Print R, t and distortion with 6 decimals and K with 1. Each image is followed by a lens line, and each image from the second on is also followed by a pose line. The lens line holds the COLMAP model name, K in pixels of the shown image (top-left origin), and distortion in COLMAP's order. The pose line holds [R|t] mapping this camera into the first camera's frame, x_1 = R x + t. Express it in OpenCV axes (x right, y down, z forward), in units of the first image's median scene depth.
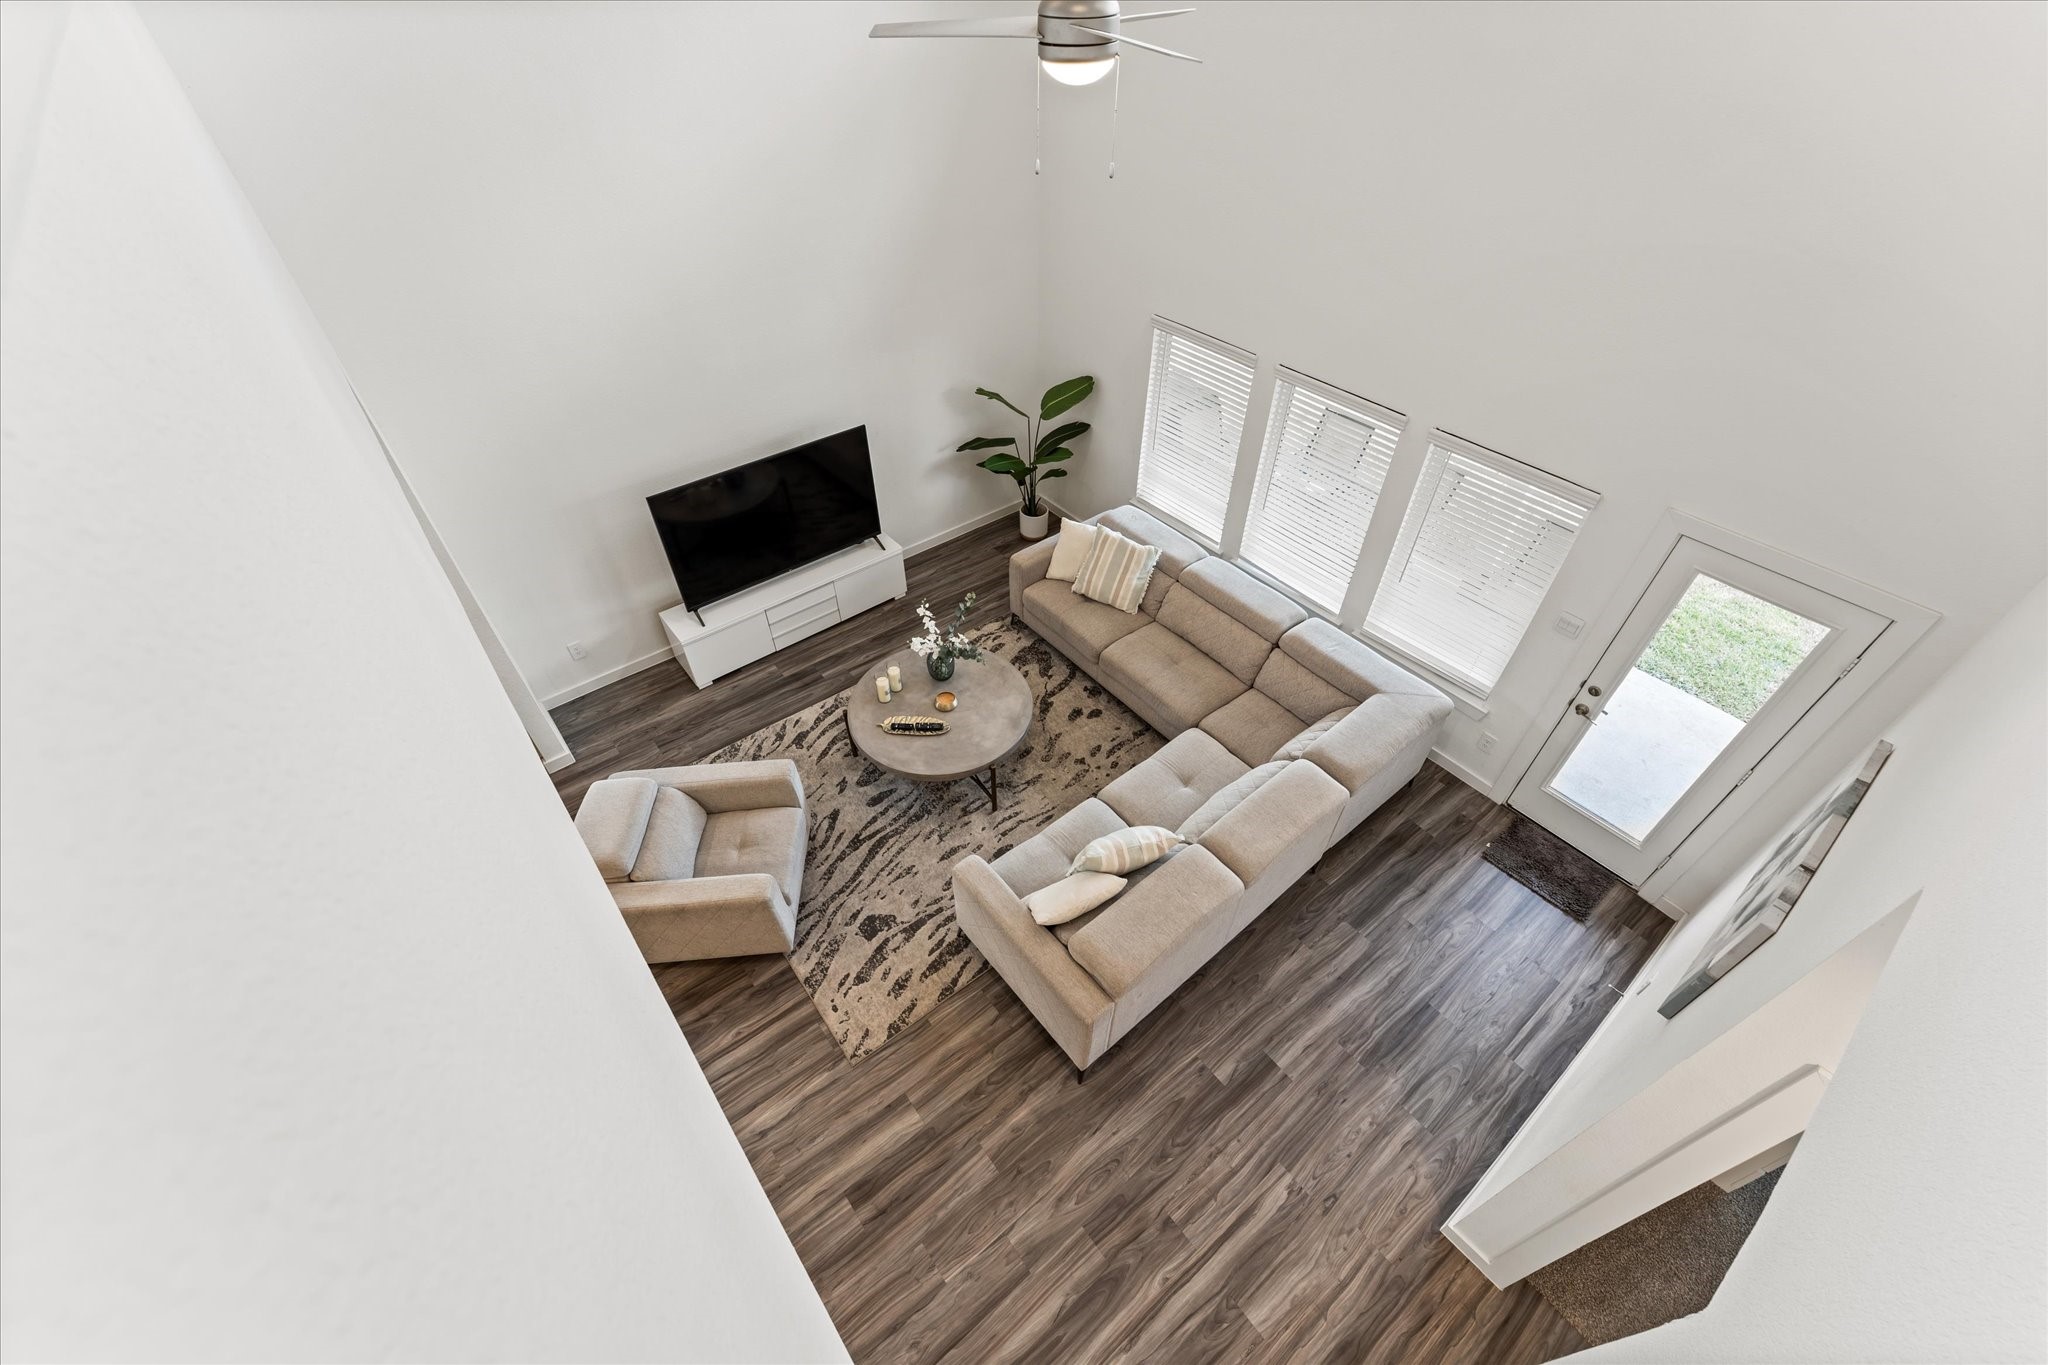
lens RADIAL K [[825.7, 0, 1028.9], [0, 825.7, 681.9], [0, 0, 1]] dist [-0.000584, 0.000060]
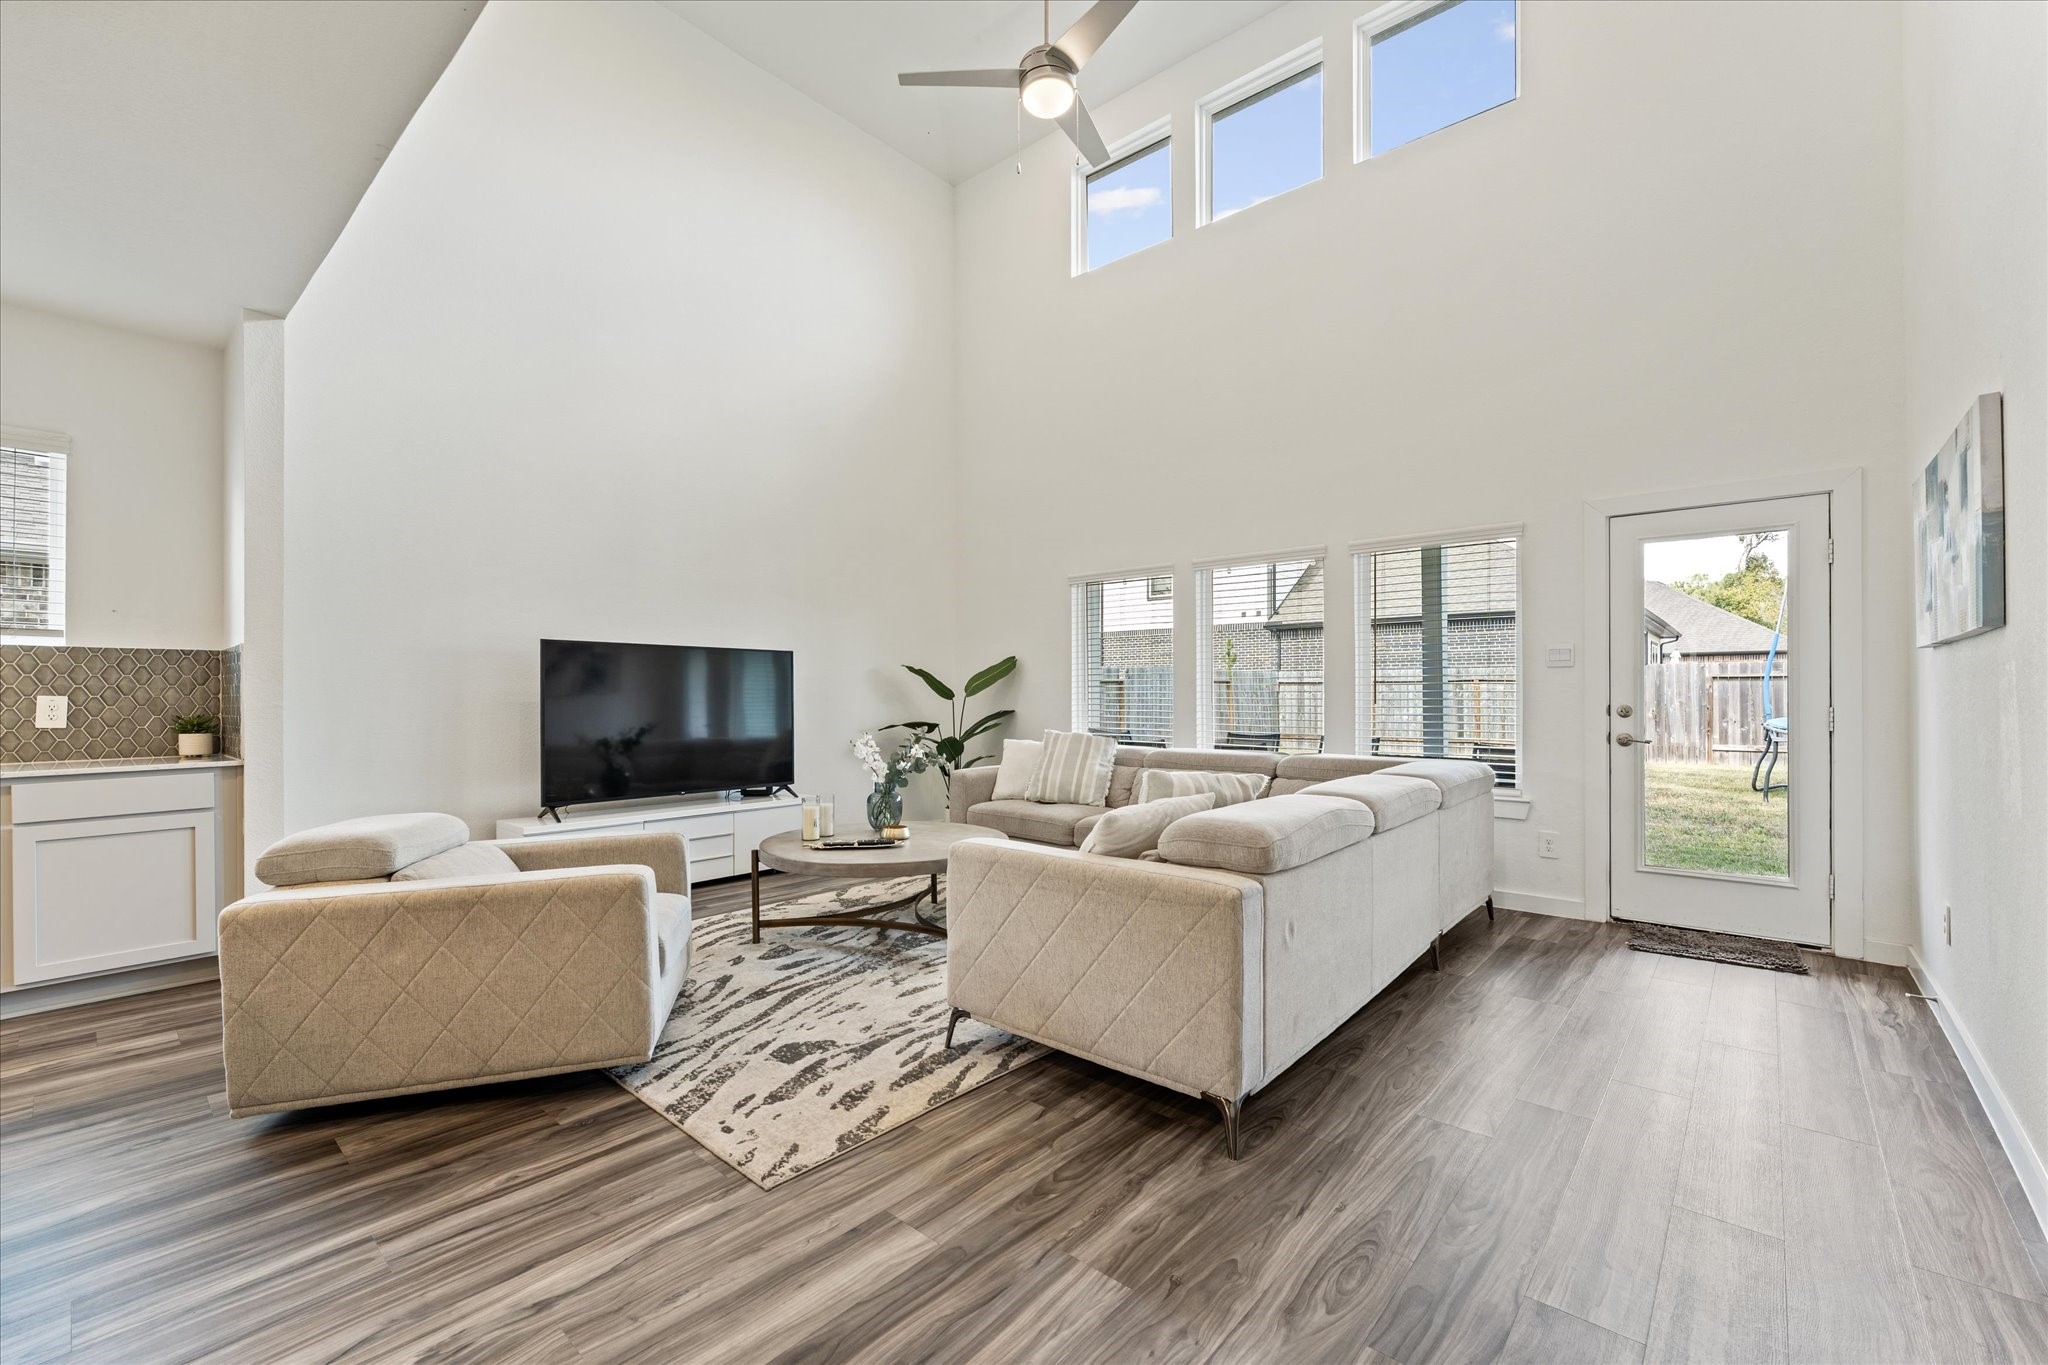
lens RADIAL K [[842.5, 0, 1023.8], [0, 842.5, 690.9], [0, 0, 1]] dist [-0.002164, -0.000302]
pose [[0.984416, -0.003550, 0.175820, -0.141034], [0.125271, 0.715840, -0.686935, 0.563849], [-0.123421, 0.698255, 0.705129, 0.411106]]
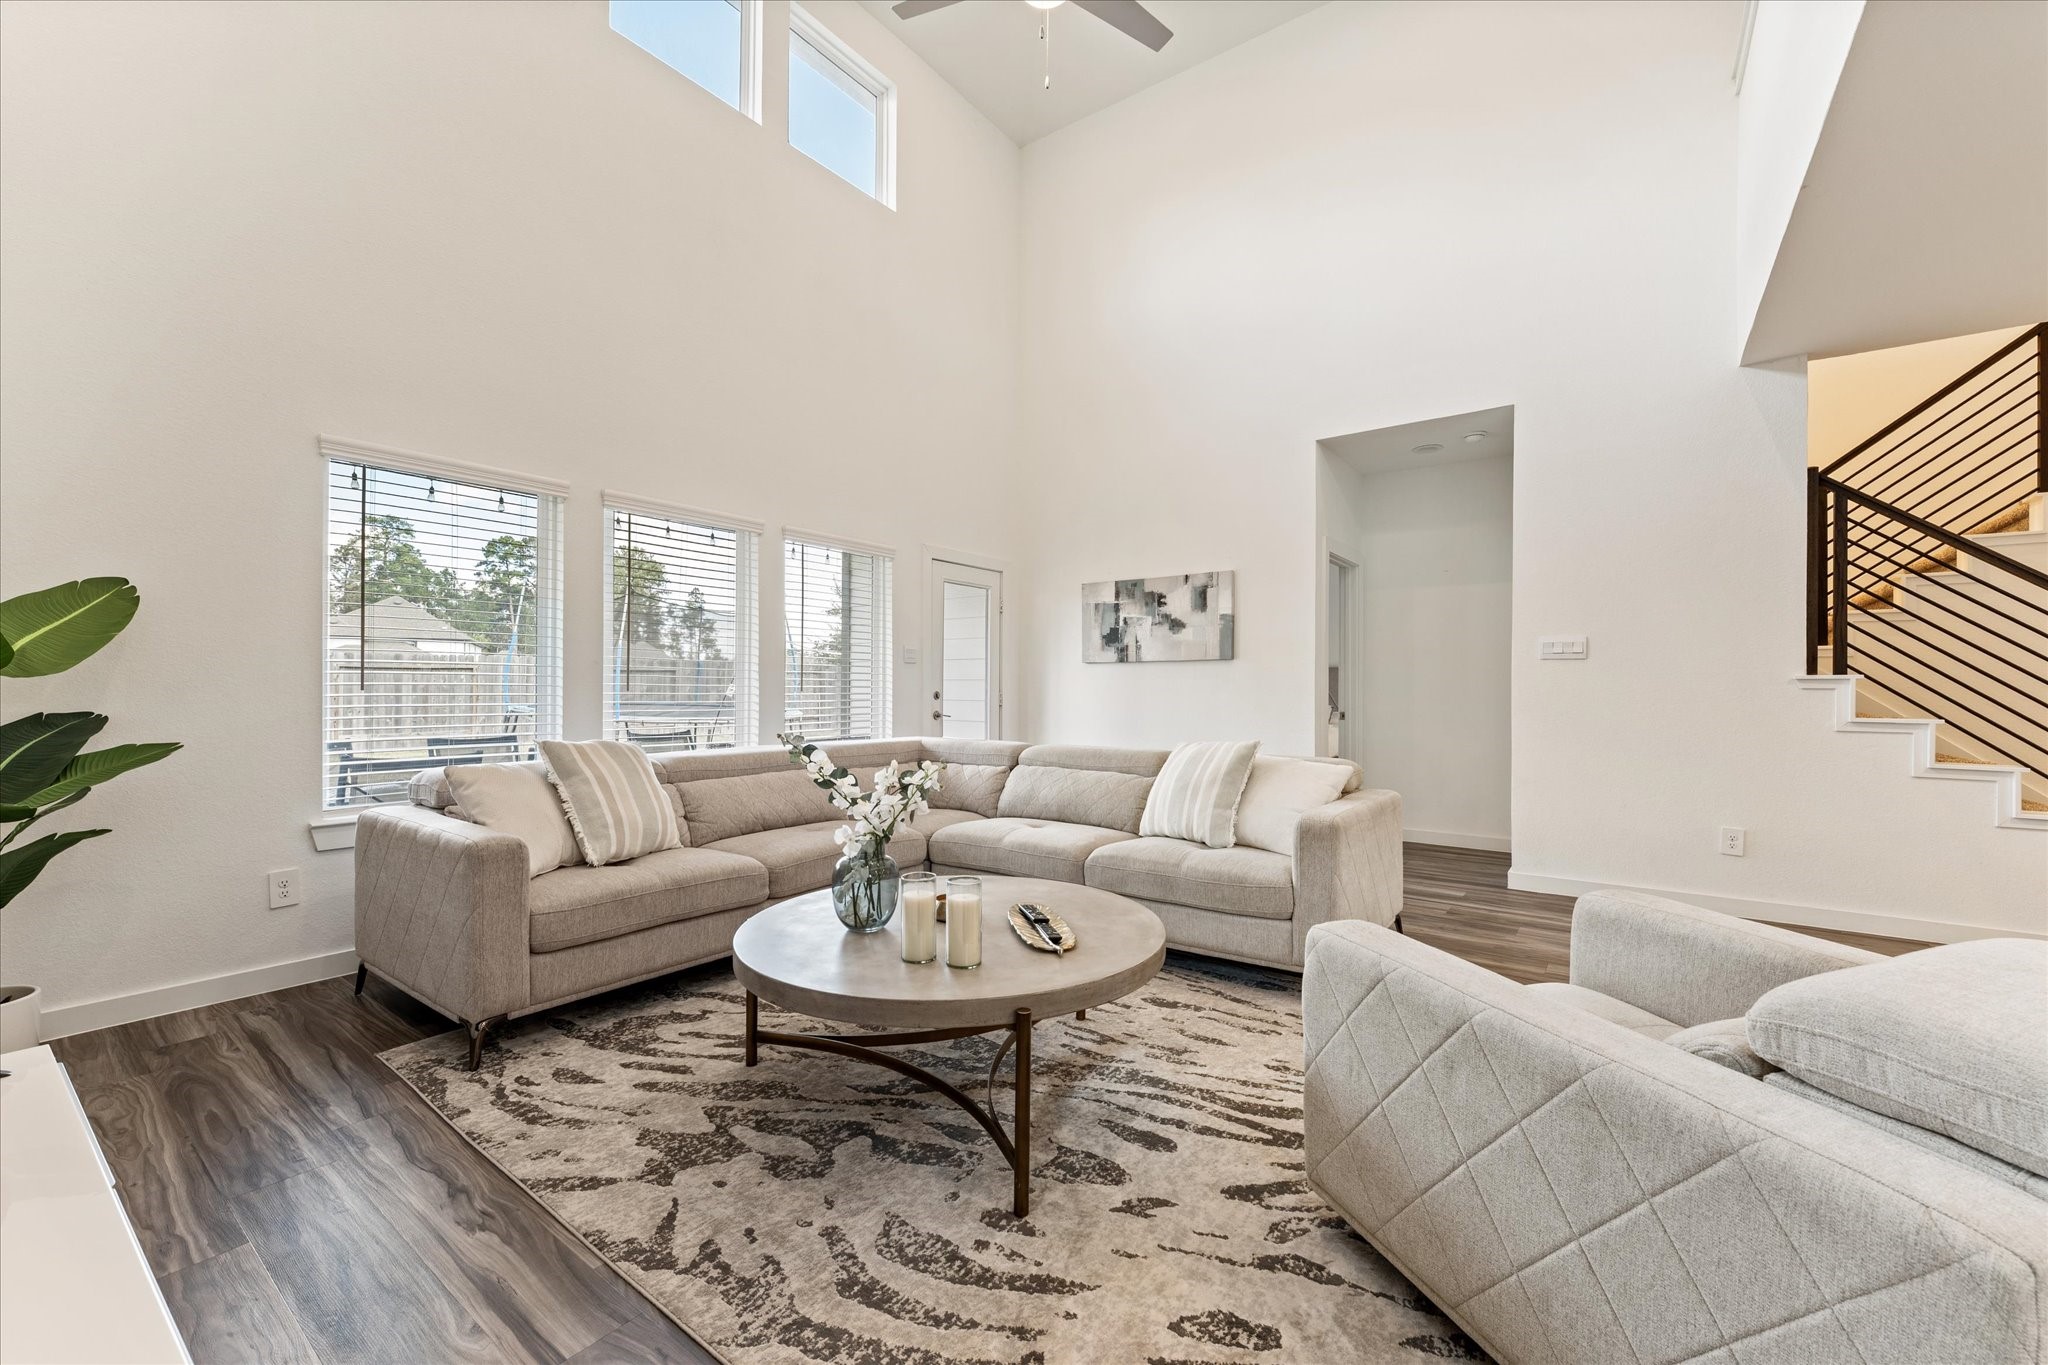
lens RADIAL K [[825.7, 0, 1028.9], [0, 825.7, 681.9], [0, 0, 1]] dist [-0.000584, 0.000060]
pose [[-0.256175, 0.004624, 0.966619, -0.646781], [0.668010, 0.723626, 0.173575, -0.138197], [-0.698668, 0.690177, -0.188463, 1.148986]]
